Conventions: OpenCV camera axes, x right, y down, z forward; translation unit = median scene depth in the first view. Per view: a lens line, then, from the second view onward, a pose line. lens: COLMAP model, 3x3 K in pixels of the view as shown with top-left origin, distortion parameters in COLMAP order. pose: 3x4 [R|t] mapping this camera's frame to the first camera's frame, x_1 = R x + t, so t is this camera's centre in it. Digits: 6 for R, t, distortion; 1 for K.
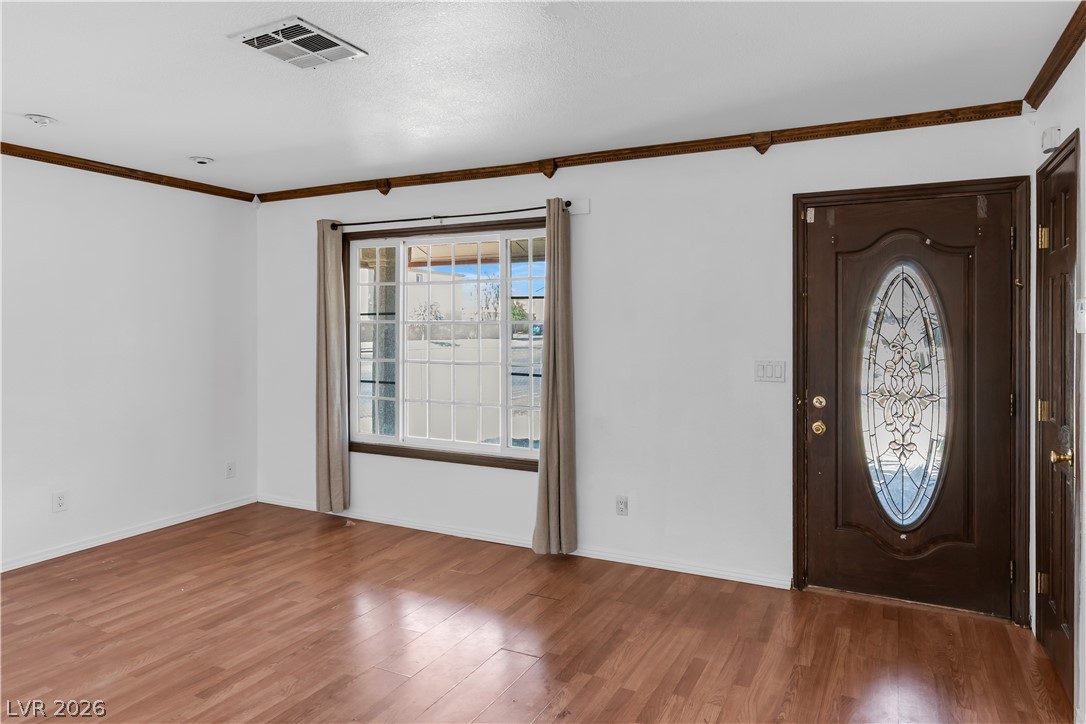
lens RADIAL K [[676.2, 0, 543.4], [0, 676.2, 342.1], [0, 0, 1]] dist [0.003030, -0.001082]
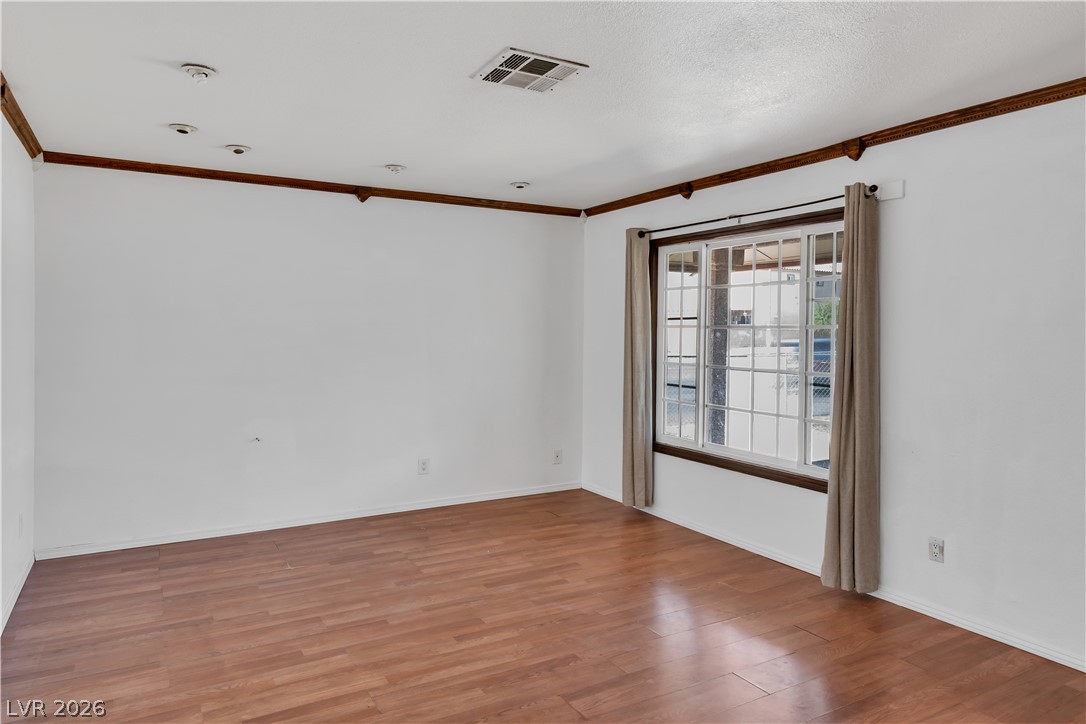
lens RADIAL K [[673.7, 0, 543.0], [0, 673.7, 362.0], [0, 0, 1]] dist [0.004636, -0.000068]
pose [[0.842477, 0.030816, -0.537850, 0.149664], [-0.018619, 0.999432, 0.028098, -0.001064], [0.538410, -0.013658, 0.842572, 0.051676]]
